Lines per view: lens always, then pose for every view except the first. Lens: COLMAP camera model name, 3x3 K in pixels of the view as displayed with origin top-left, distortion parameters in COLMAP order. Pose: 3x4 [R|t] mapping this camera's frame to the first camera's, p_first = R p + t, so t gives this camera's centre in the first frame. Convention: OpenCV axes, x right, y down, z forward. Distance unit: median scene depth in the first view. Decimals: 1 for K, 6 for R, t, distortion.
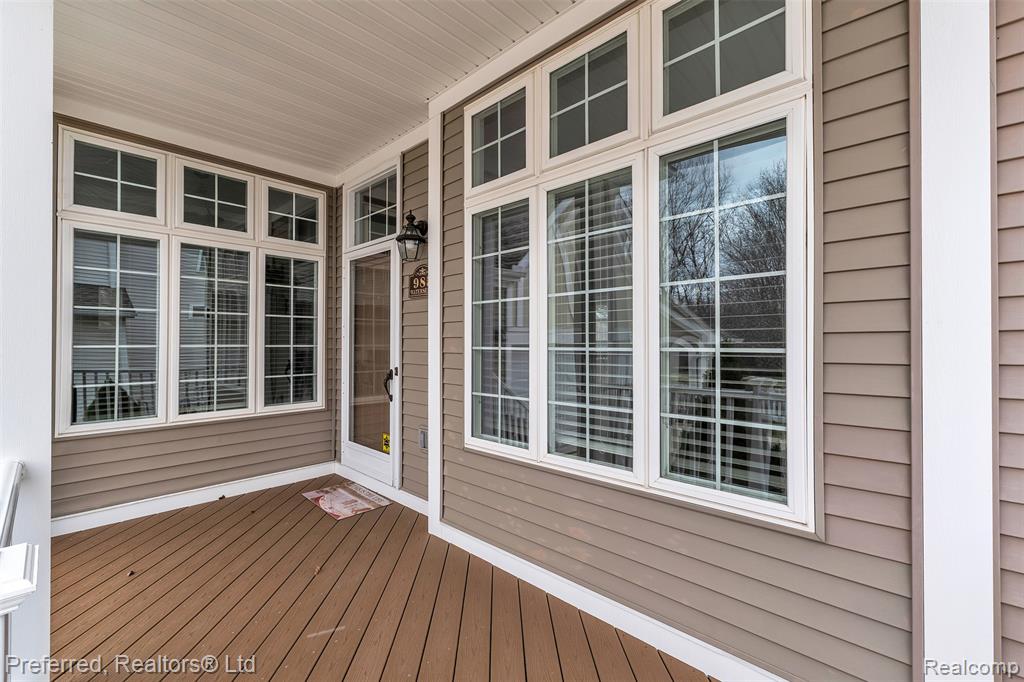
lens RADIAL K [[427.5, 0, 512.0], [0, 427.5, 341.0], [0, 0, 1]] dist [0.000211, -0.000056]
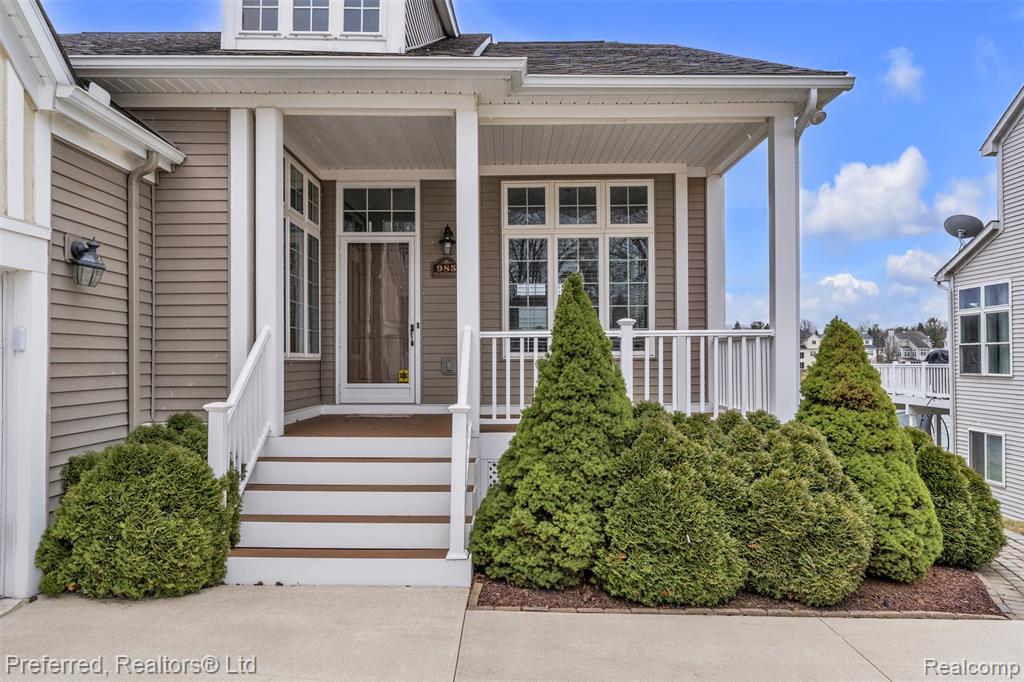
lens RADIAL K [[682.9, 0, 513.1], [0, 682.9, 351.4], [0, 0, 1]] dist [-0.000071, -0.003175]
pose [[0.736356, 0.004259, 0.676580, -1.734569], [-0.006775, 0.999976, 0.001079, 0.166298], [-0.676560, -0.005378, 0.736368, -1.032742]]
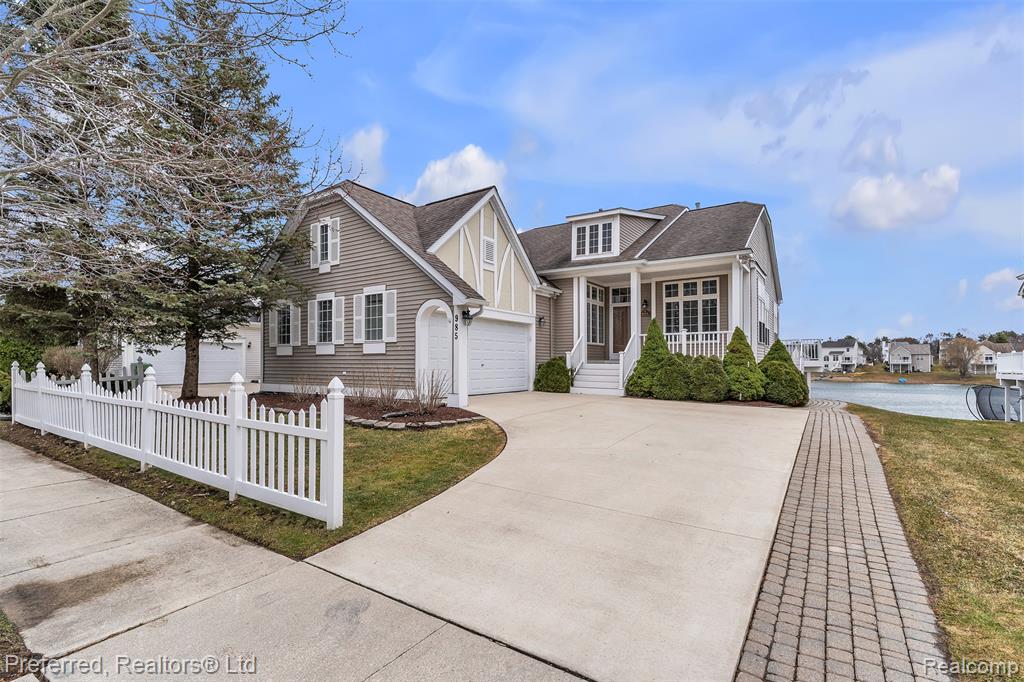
lens RADIAL K [[469.7, 0, 515.3], [0, 469.7, 358.1], [0, 0, 1]] dist [-0.004167, -0.000299]
pose [[0.987443, 0.002117, 0.157963, -2.393936], [-0.002865, 0.999986, 0.004508, 0.323341], [-0.157951, -0.004904, 0.987435, -3.788490]]
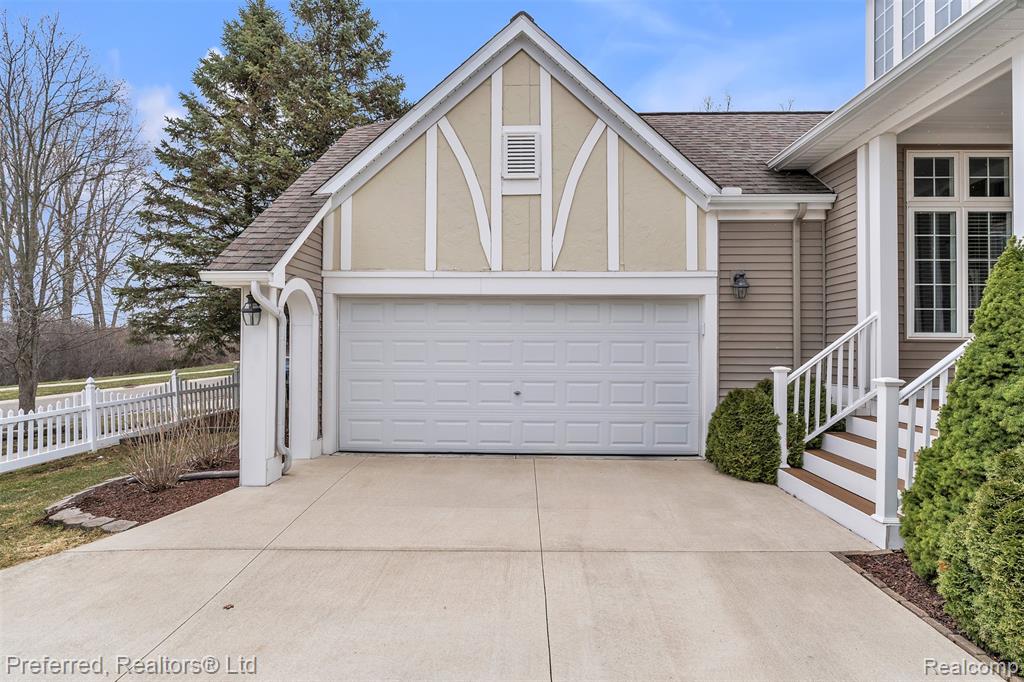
lens RADIAL K [[534.3, 0, 514.4], [0, 534.3, 346.5], [0, 0, 1]] dist [-0.017021, -0.000489]
pose [[0.646404, 0.002027, -0.762992, -0.424691], [0.007971, 0.999924, 0.009409, 0.192542], [0.762953, -0.012164, 0.646339, -1.307526]]
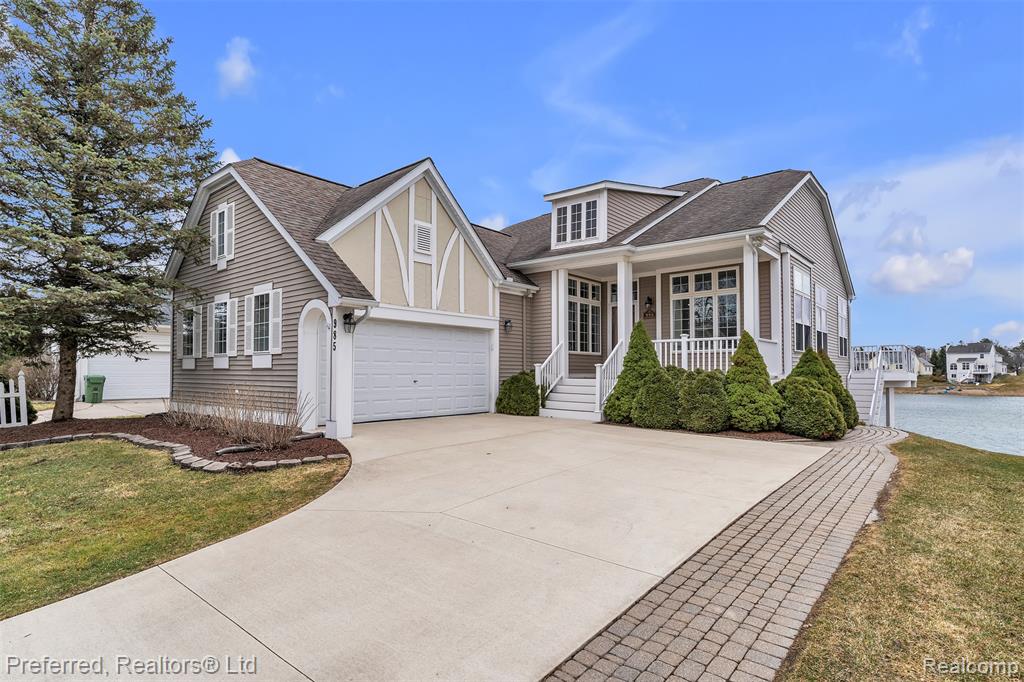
lens RADIAL K [[527.3, 0, 518.4], [0, 527.3, 357.7], [0, 0, 1]] dist [-0.005009, -0.000870]
pose [[0.998801, 0.002269, 0.048905, -1.540869], [-0.001703, 0.999931, -0.011614, 0.282811], [-0.048928, 0.011517, 0.998736, -3.421026]]
